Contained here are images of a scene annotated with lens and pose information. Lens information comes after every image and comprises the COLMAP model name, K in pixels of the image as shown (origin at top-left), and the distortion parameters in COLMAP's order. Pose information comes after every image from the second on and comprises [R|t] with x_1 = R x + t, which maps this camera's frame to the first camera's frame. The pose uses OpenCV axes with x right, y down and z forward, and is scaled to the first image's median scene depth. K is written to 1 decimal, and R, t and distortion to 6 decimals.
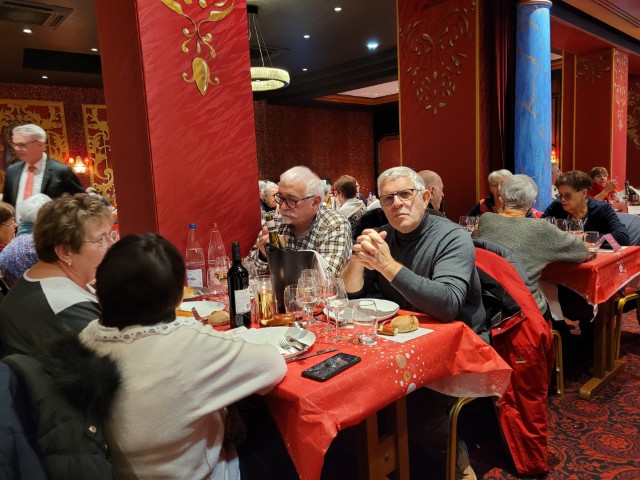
lens RADIAL K [[476.4, 0, 320.0], [0, 476.4, 240.0], [0, 0, 1]] dist [0.094256, -0.077649]
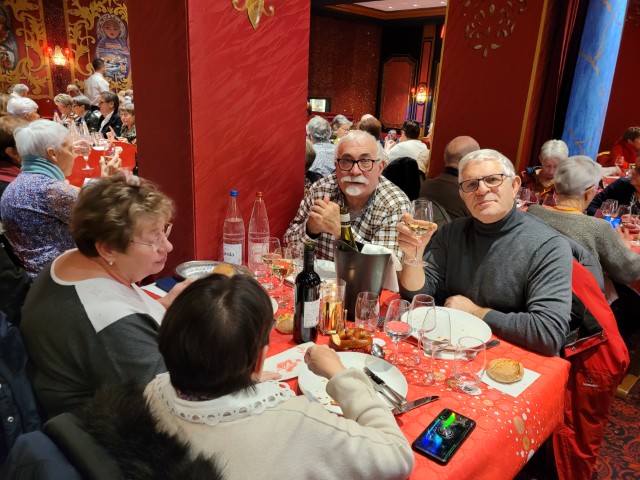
lens RADIAL K [[476.4, 0, 320.0], [0, 476.4, 240.0], [0, 0, 1]] dist [0.094256, -0.077649]
pose [[0.994879, 0.086350, 0.052538, -0.145053], [-0.094203, 0.980532, 0.172287, -0.103790], [-0.036638, -0.176354, 0.983645, 0.140273]]
